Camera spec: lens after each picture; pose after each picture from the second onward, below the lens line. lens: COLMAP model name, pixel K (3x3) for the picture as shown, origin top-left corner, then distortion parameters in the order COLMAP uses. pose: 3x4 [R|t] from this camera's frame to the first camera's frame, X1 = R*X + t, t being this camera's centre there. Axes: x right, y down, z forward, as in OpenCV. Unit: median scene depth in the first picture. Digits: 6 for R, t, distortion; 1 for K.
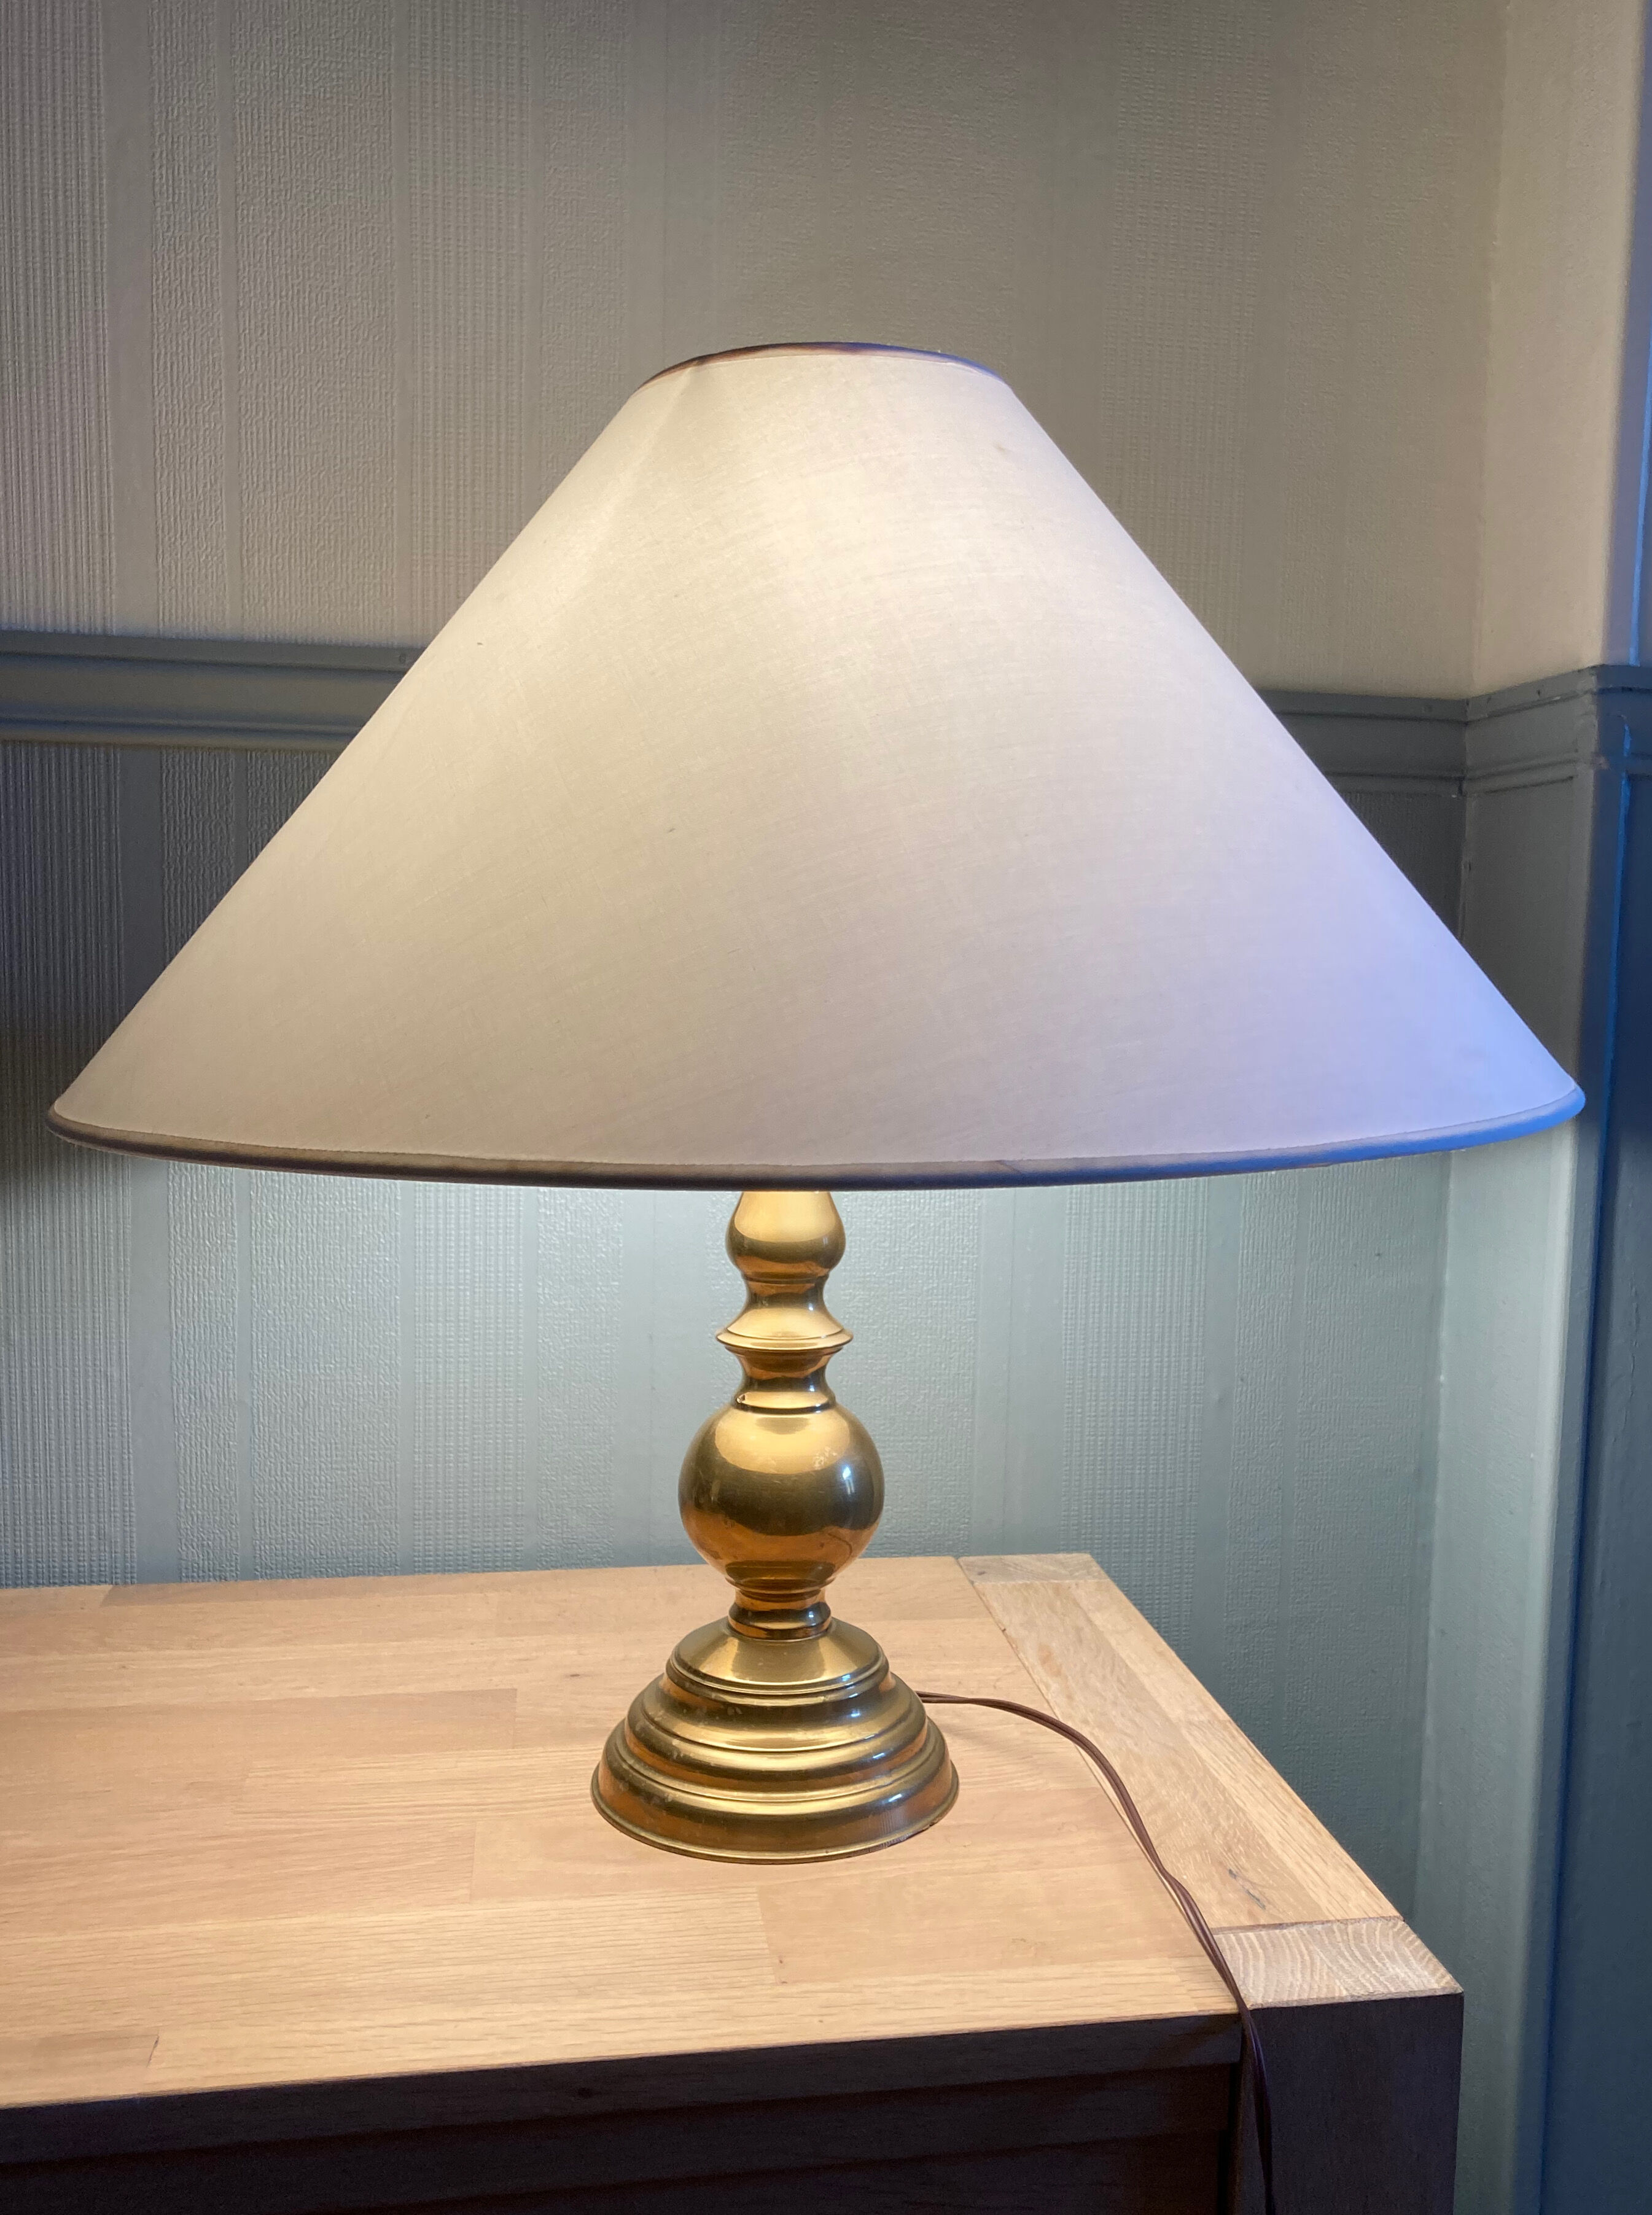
lens RADIAL K [[2023.8, 0, 826.0], [0, 2023.8, 1107.5], [0, 0, 1]] dist [-0.038461, 0.106491]
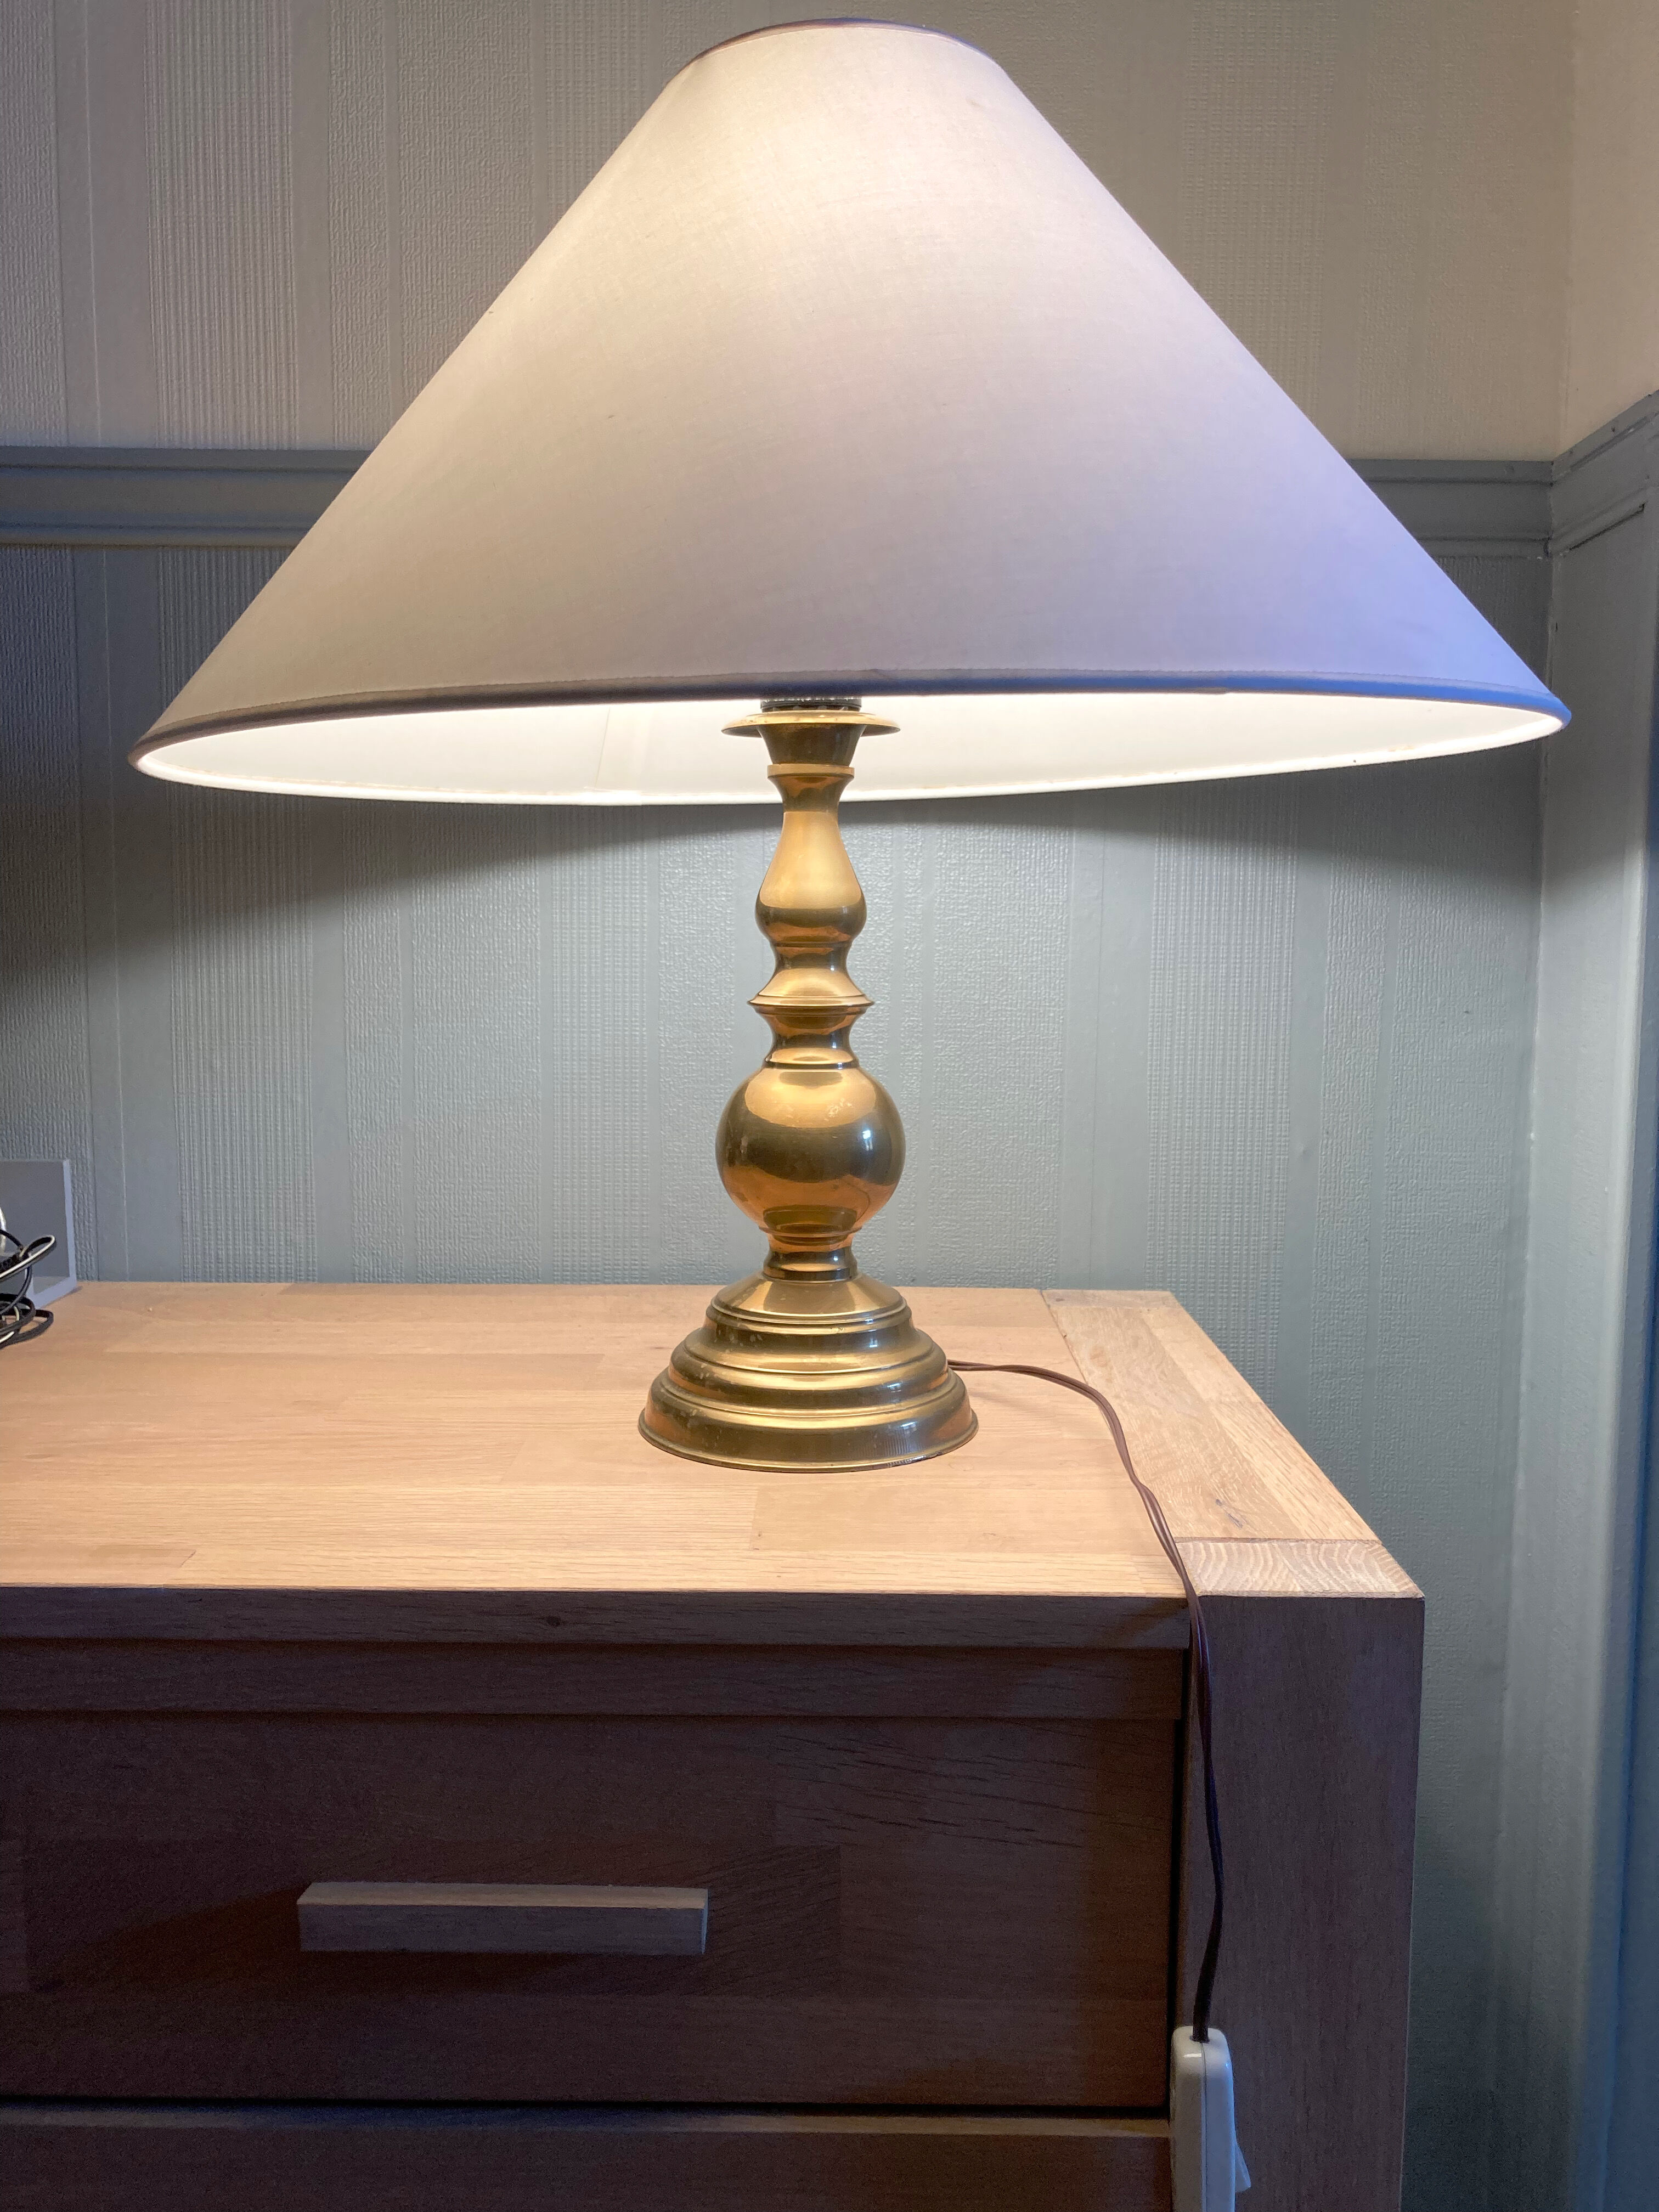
lens RADIAL K [[1771.4, 0, 829.5], [0, 1771.4, 1106.0], [0, 0, 1]] dist [0.044716, -0.061846]
pose [[0.983449, 0.005980, -0.181086, 0.162983], [-0.009027, 0.999831, -0.016006, 0.187484], [0.180960, 0.017376, 0.983337, 0.069528]]
